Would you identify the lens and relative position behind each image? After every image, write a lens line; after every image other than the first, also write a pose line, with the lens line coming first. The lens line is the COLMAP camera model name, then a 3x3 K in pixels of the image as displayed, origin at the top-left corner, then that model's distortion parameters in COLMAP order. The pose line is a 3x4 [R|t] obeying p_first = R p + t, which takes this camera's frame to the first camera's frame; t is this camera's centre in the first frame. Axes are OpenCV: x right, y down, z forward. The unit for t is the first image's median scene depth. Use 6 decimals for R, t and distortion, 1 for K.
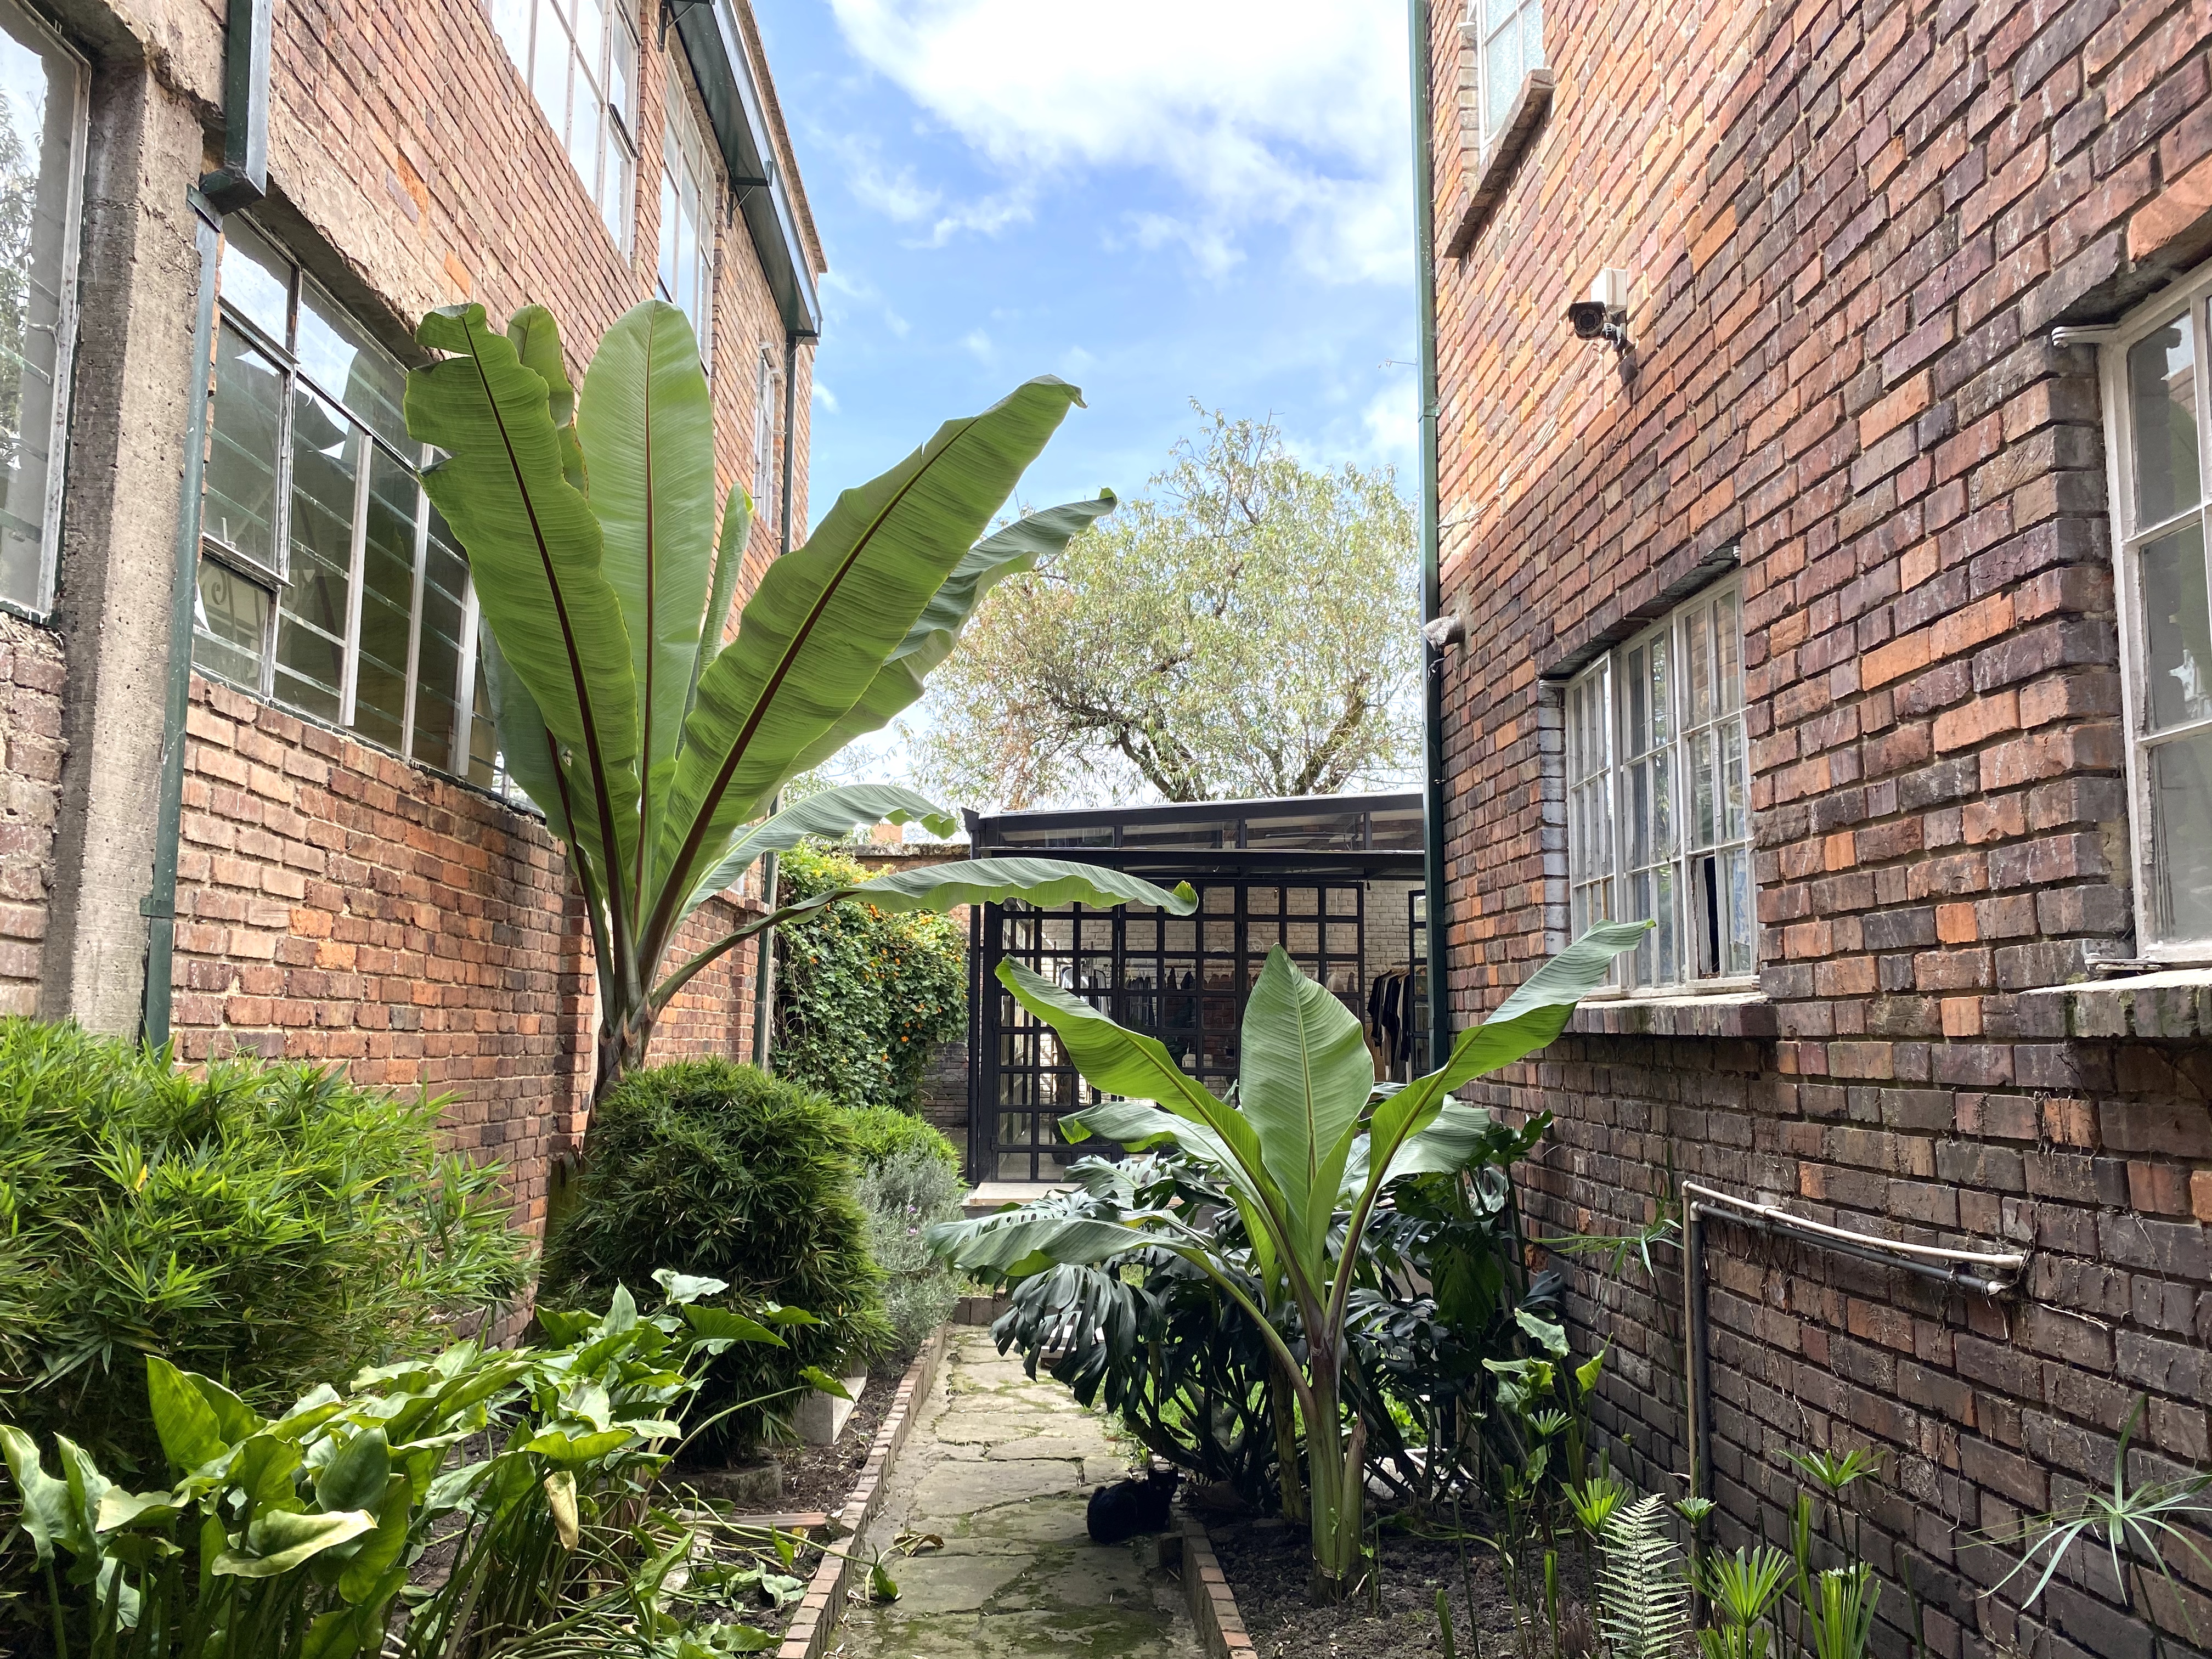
lens RADIAL K [[1680.8, 0, 1106.0], [0, 1680.8, 829.5], [0, 0, 1]] dist [0.004748, 0.001079]
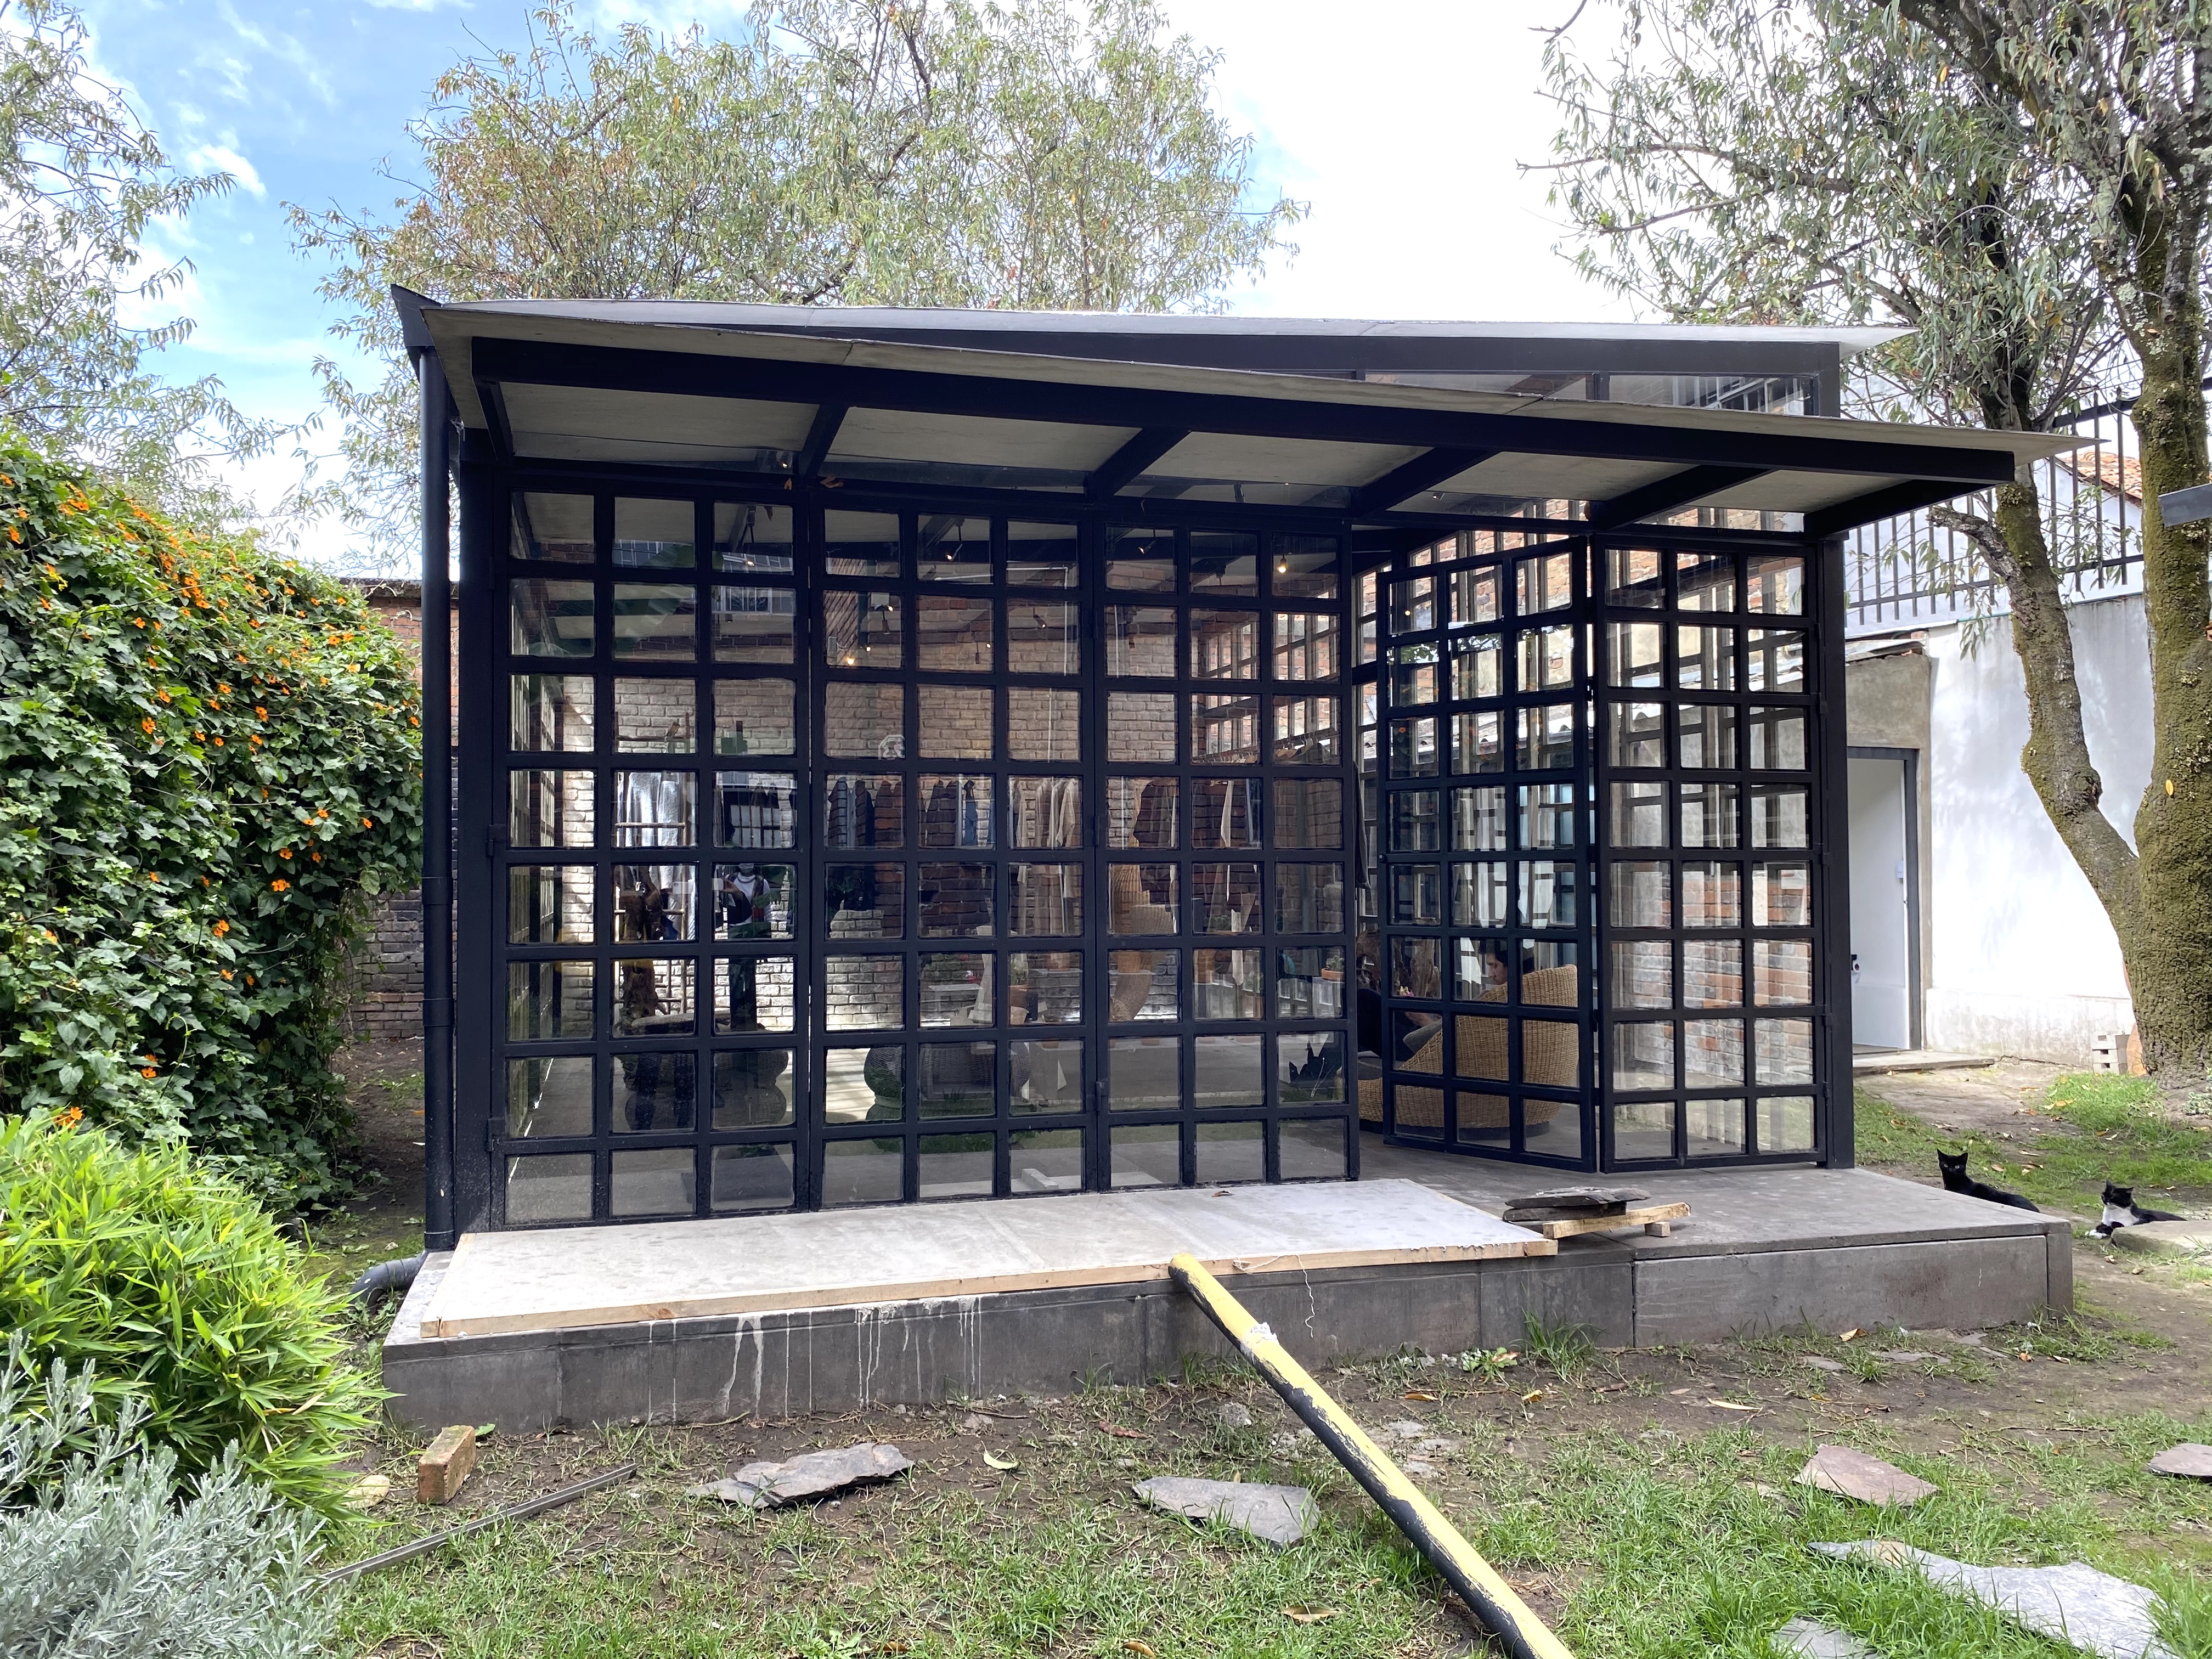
lens RADIAL K [[1680.8, 0, 1106.0], [0, 1680.8, 829.5], [0, 0, 1]] dist [0.004748, 0.001079]
pose [[0.961313, -0.003228, 0.275439, -0.031997], [-0.020192, 0.996415, 0.082150, 0.068609], [-0.274717, -0.084533, 0.957802, 0.512805]]
